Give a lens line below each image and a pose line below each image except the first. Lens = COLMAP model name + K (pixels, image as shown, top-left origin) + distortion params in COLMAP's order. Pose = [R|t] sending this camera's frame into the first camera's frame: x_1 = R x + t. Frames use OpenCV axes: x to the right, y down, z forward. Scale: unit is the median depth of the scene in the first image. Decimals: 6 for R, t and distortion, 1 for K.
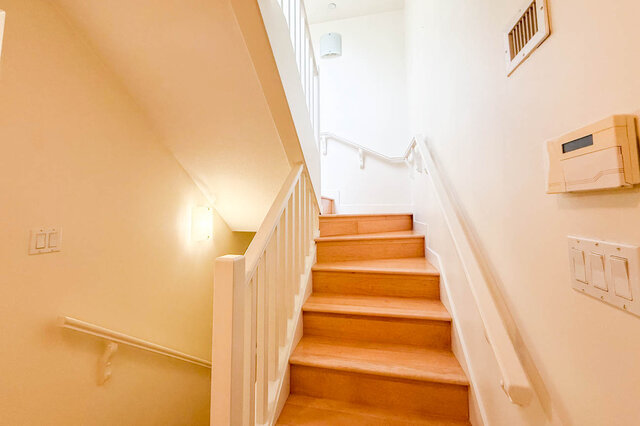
lens RADIAL K [[257.4, 0, 318.7], [0, 257.4, 186.8], [0, 0, 1]] dist [0.000777, 0.000317]
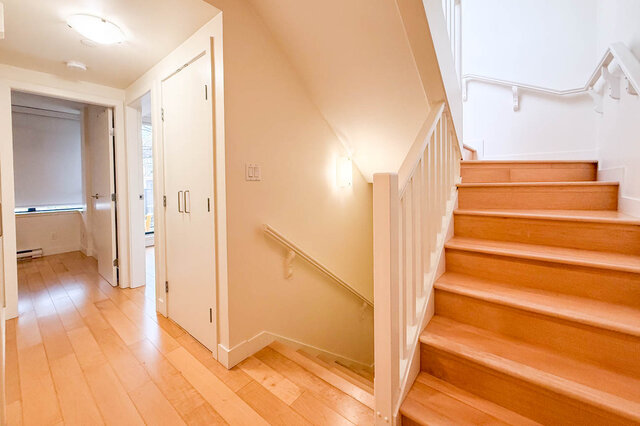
lens RADIAL K [[257.4, 0, 318.7], [0, 257.4, 186.8], [0, 0, 1]] dist [0.000777, 0.000317]
pose [[0.893813, 0.005494, -0.448406, -0.045243], [0.044552, 0.993890, 0.100985, 0.098593], [0.446221, -0.110239, 0.888107, -0.082808]]
